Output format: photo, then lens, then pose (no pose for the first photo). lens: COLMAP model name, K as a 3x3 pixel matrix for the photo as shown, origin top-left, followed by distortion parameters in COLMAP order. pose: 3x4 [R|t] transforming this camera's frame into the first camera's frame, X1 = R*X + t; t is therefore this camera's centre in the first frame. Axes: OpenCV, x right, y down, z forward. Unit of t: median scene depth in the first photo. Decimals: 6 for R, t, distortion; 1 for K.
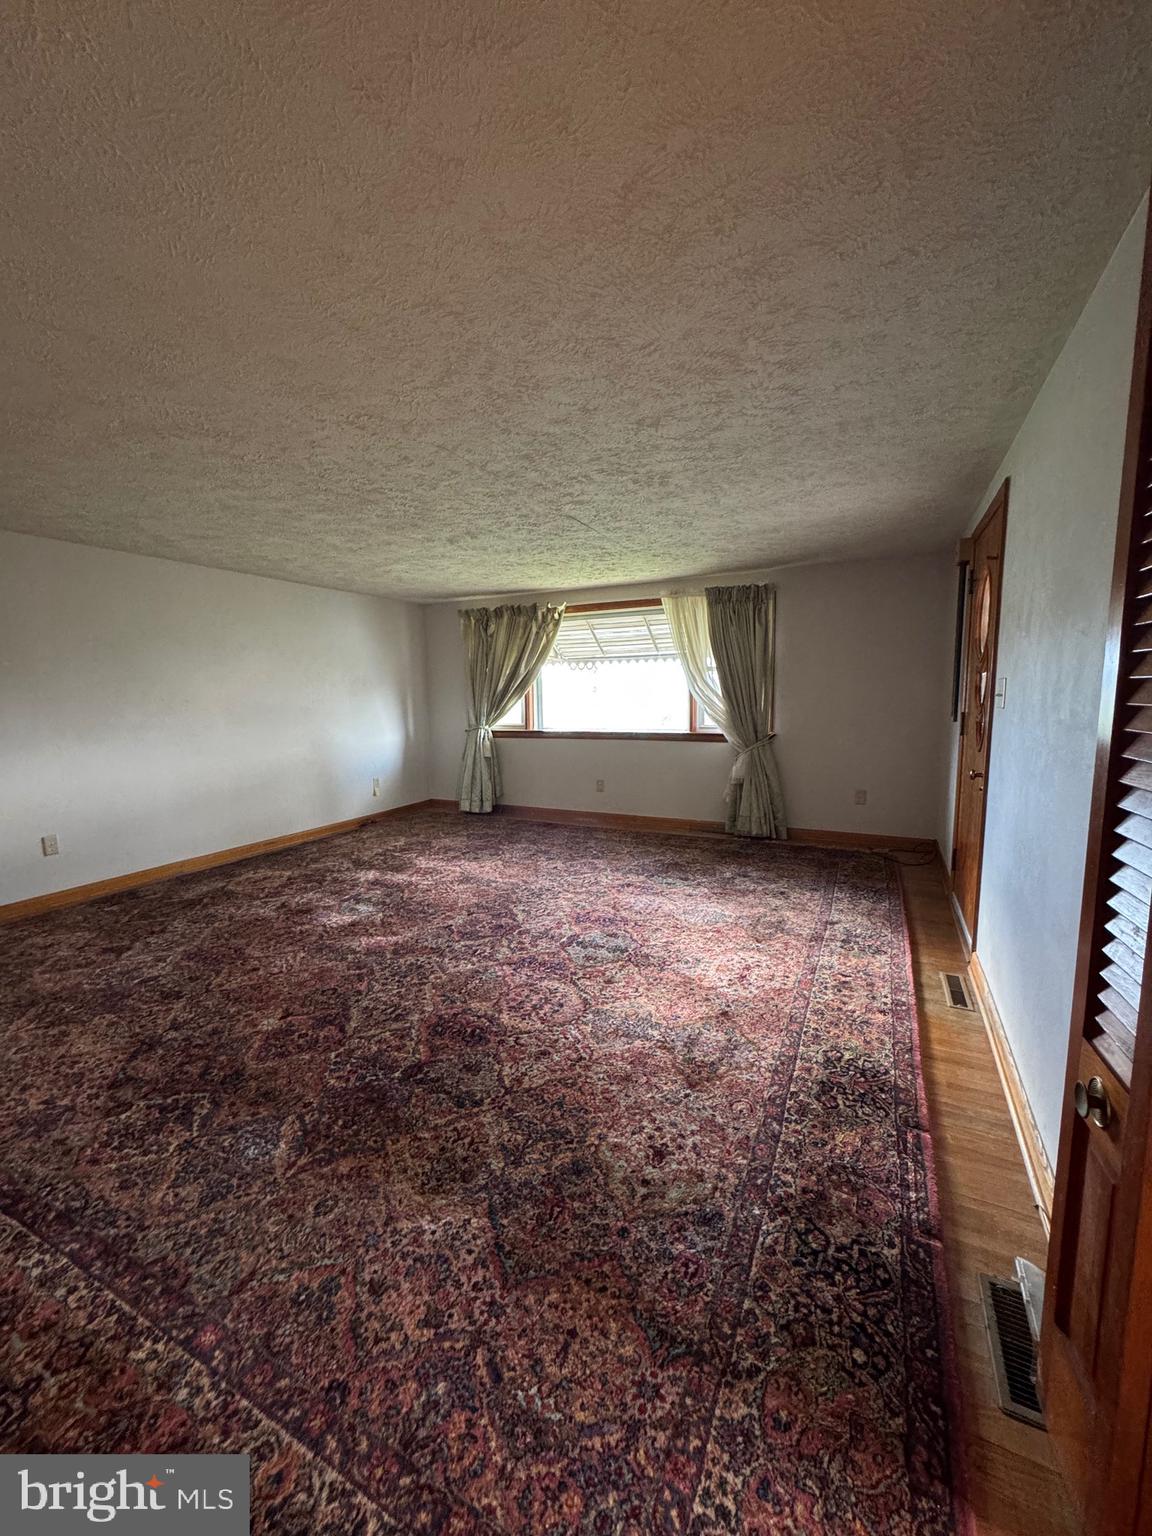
lens RADIAL K [[610.5, 0, 576.2], [0, 610.5, 767.3], [0, 0, 1]] dist [-0.002415, 0.000306]
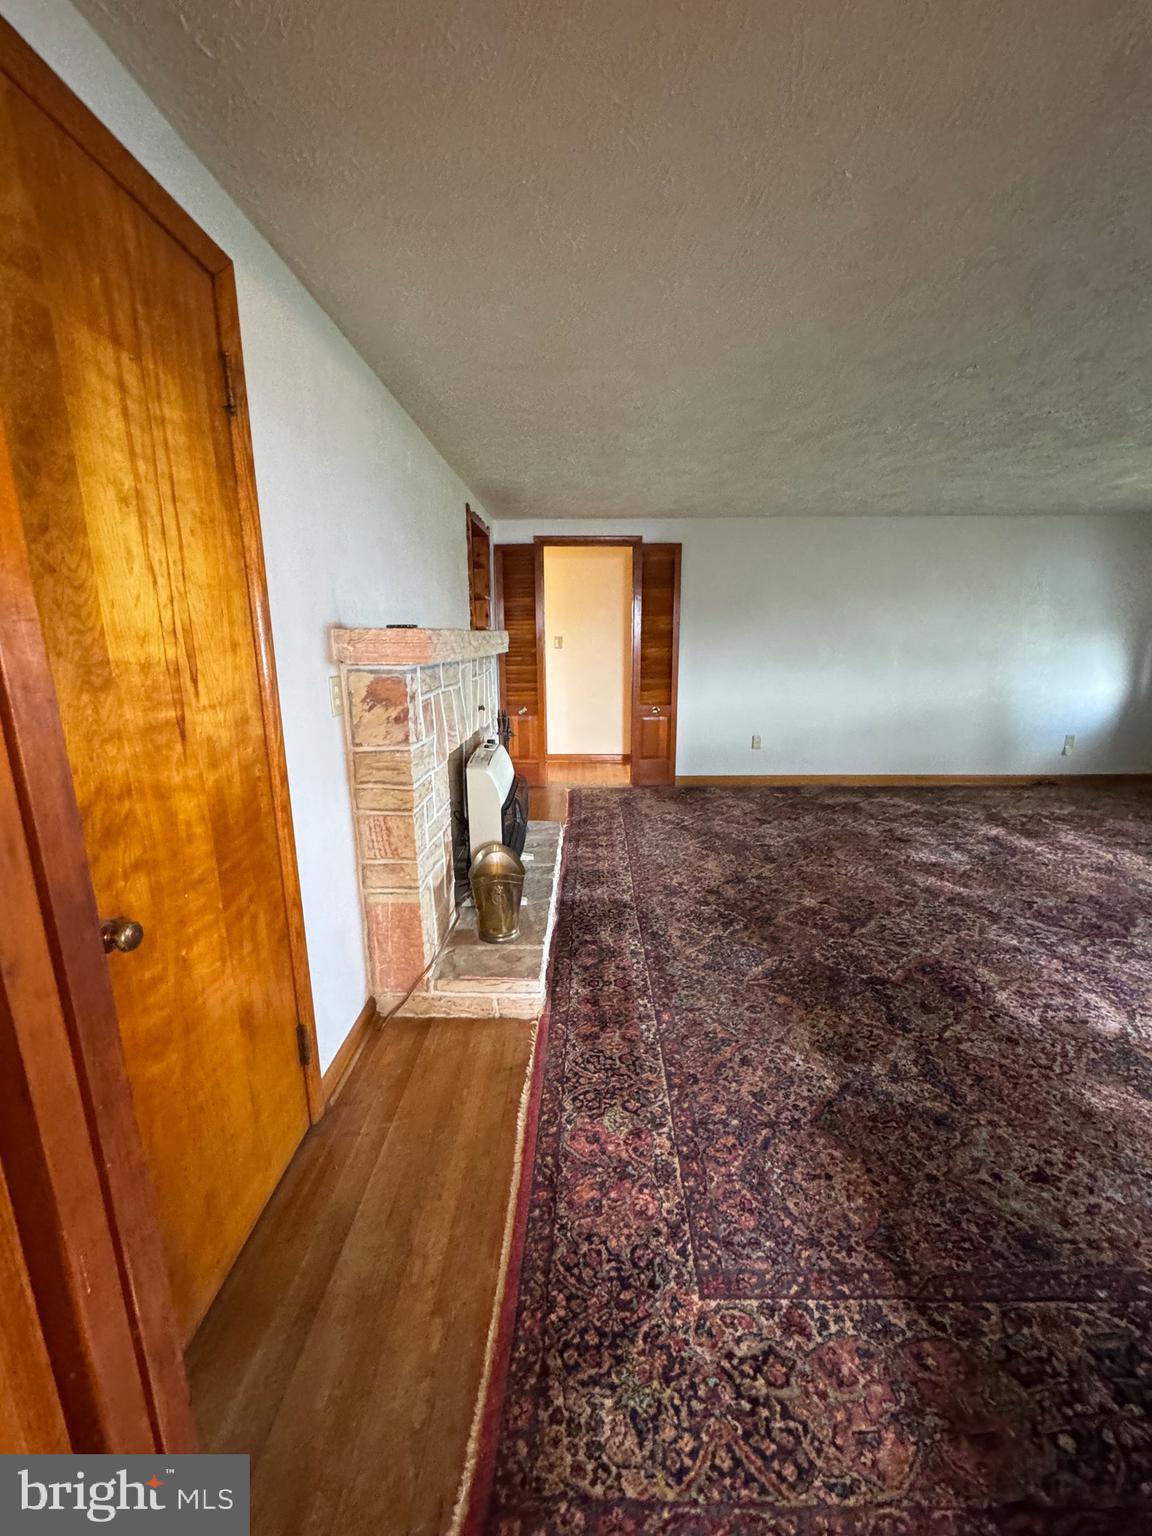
lens RADIAL K [[610.5, 0, 577.2], [0, 610.5, 767.3], [0, 0, 1]] dist [-0.002415, 0.000306]
pose [[0.433006, 0.205344, -0.877690, 0.258538], [-0.110854, 0.978446, 0.174227, -0.019425], [0.894549, 0.021854, 0.446436, -0.013347]]
